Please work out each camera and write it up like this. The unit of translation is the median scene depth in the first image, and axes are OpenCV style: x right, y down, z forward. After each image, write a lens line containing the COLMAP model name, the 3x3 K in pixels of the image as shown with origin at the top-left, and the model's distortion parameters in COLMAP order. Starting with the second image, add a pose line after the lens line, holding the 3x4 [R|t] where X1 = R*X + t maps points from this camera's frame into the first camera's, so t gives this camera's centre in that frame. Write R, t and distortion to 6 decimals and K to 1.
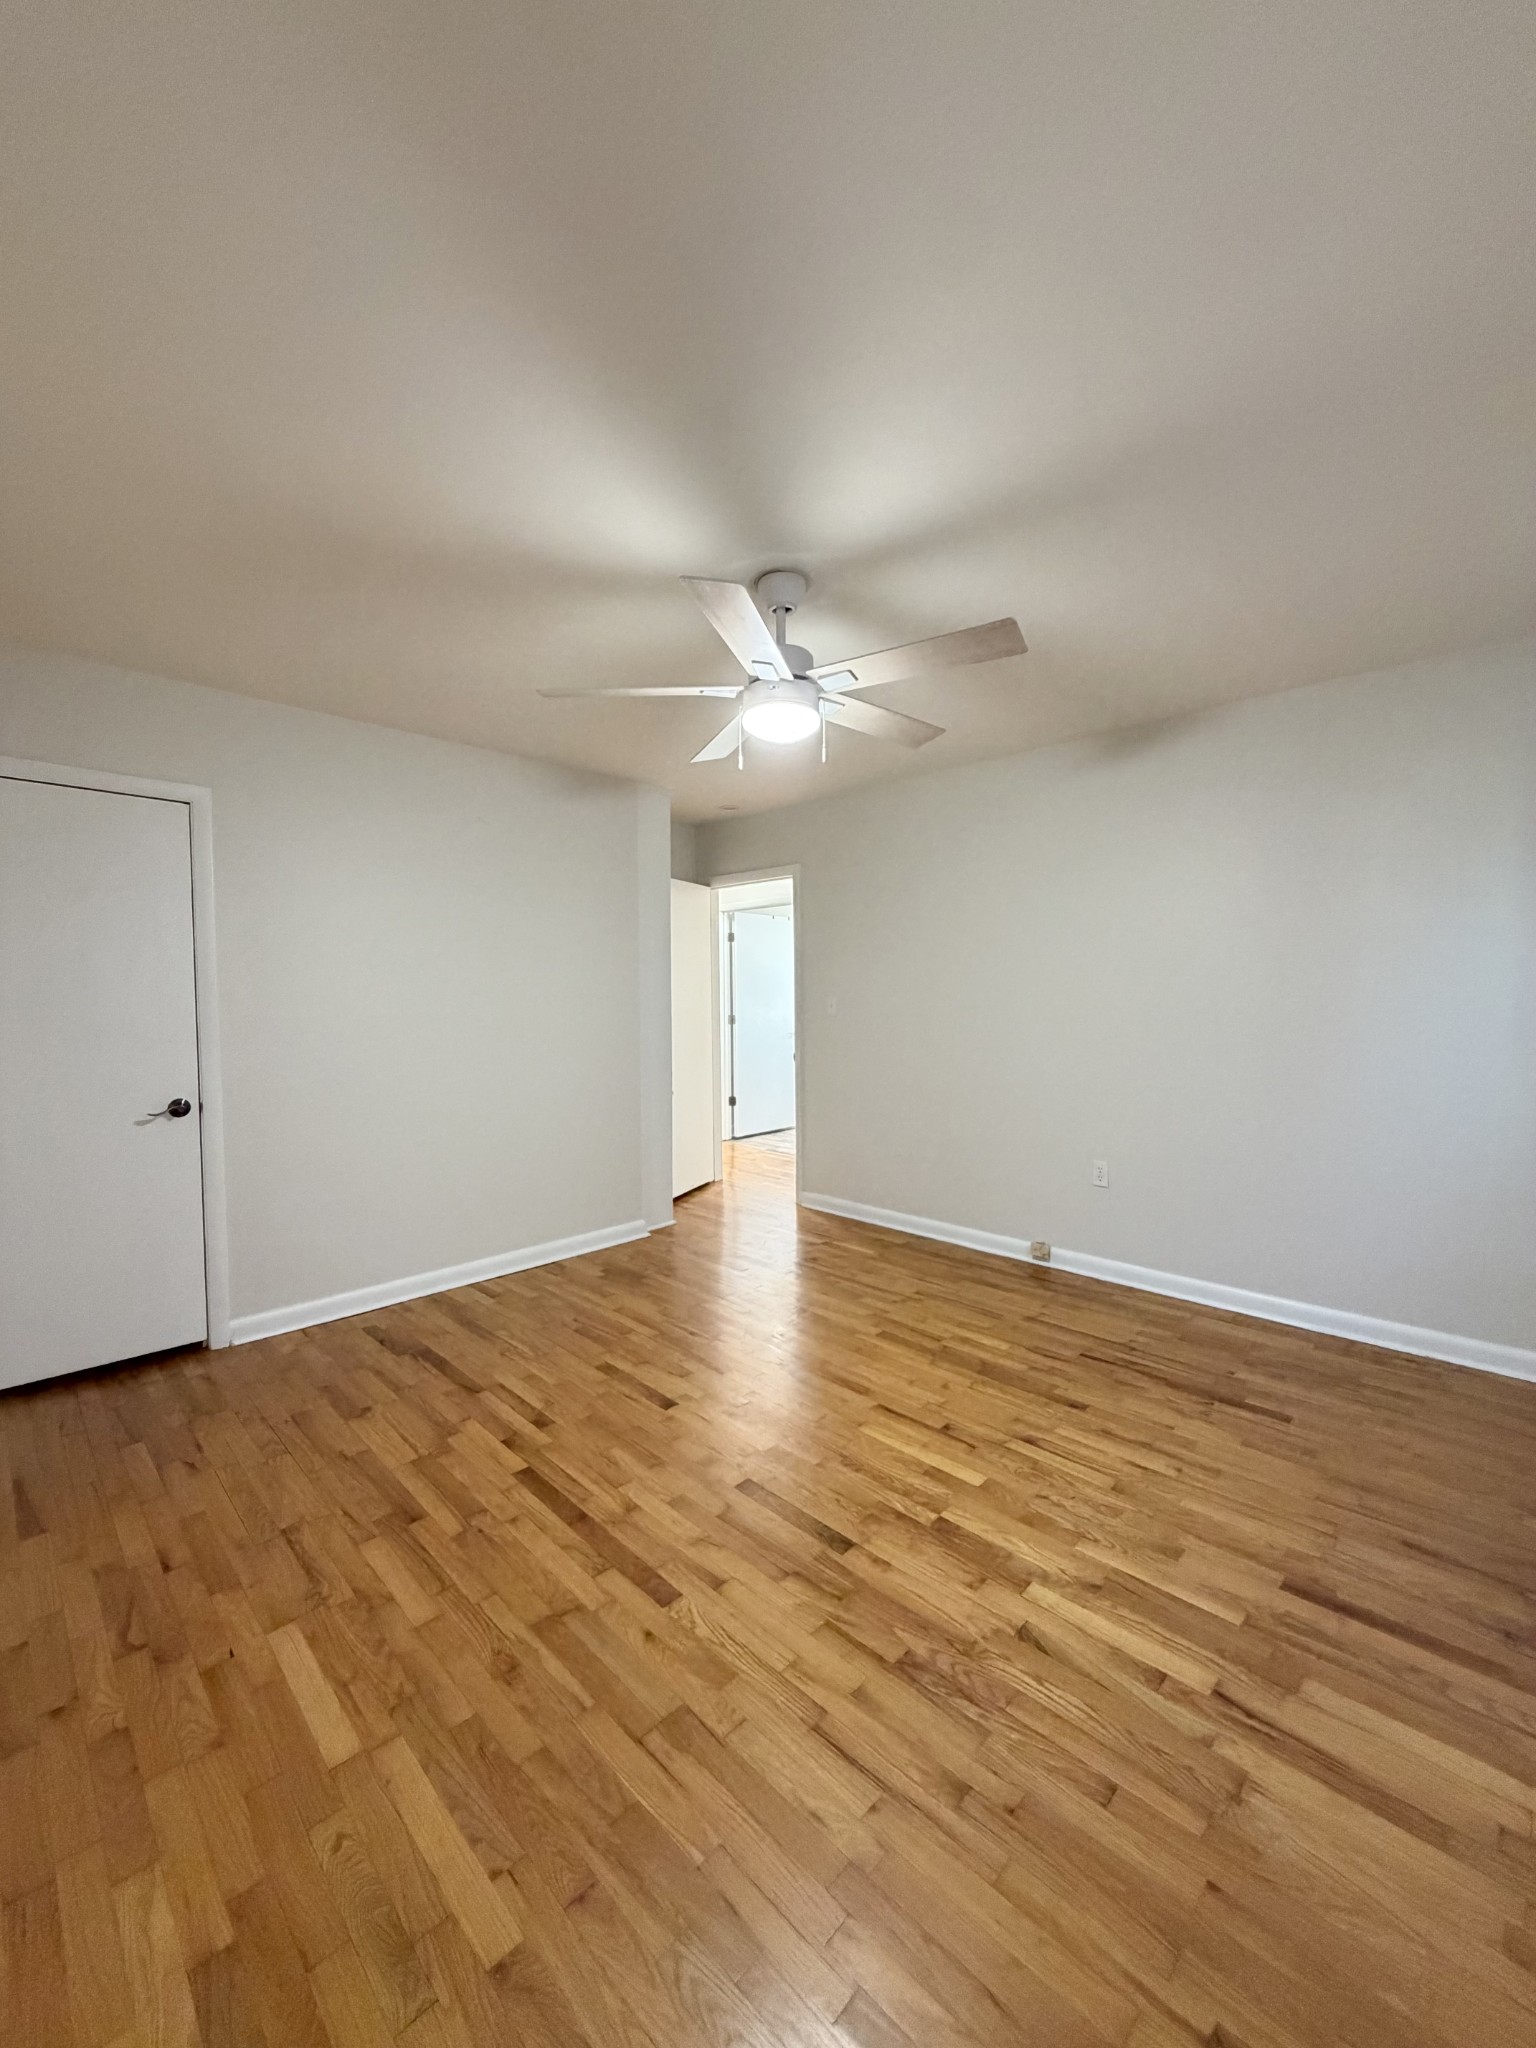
lens RADIAL K [[802.0, 0, 766.3], [0, 802.0, 1025.3], [0, 0, 1]] dist [-0.002289, -0.000123]
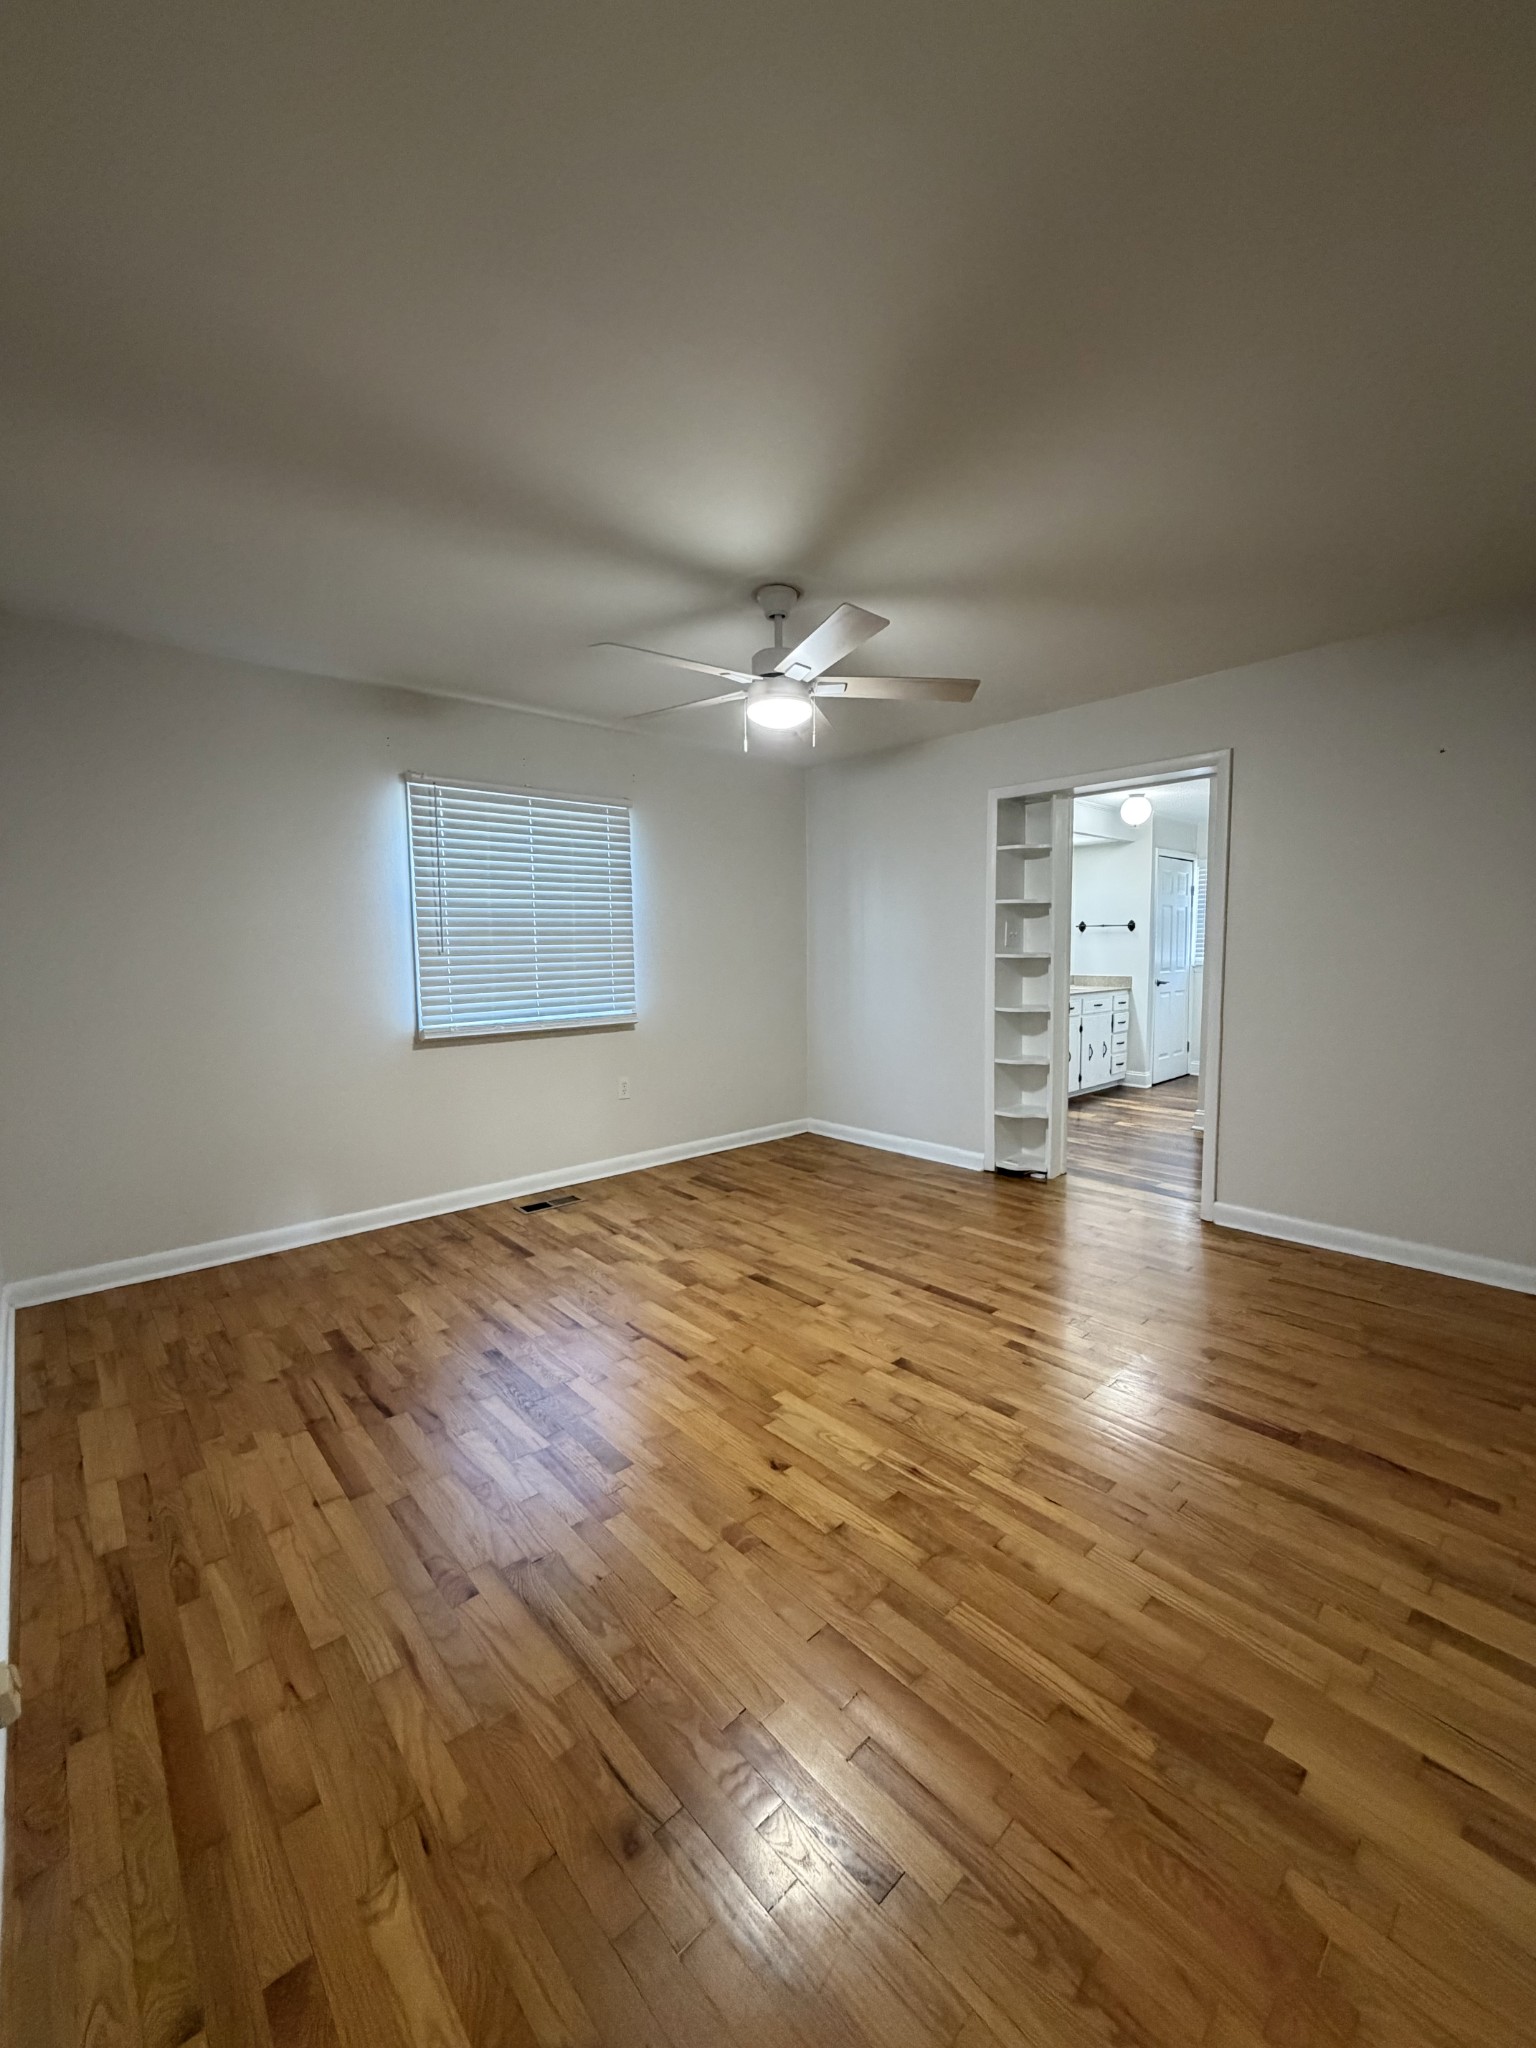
lens RADIAL K [[802.0, 0, 764.2], [0, 802.0, 1014.0], [0, 0, 1]] dist [-0.002289, -0.000123]
pose [[-0.998423, 0.014381, 0.054264, -0.018436], [0.021024, 0.992070, 0.123912, -0.084934], [-0.052051, 0.124857, -0.990808, 2.375517]]
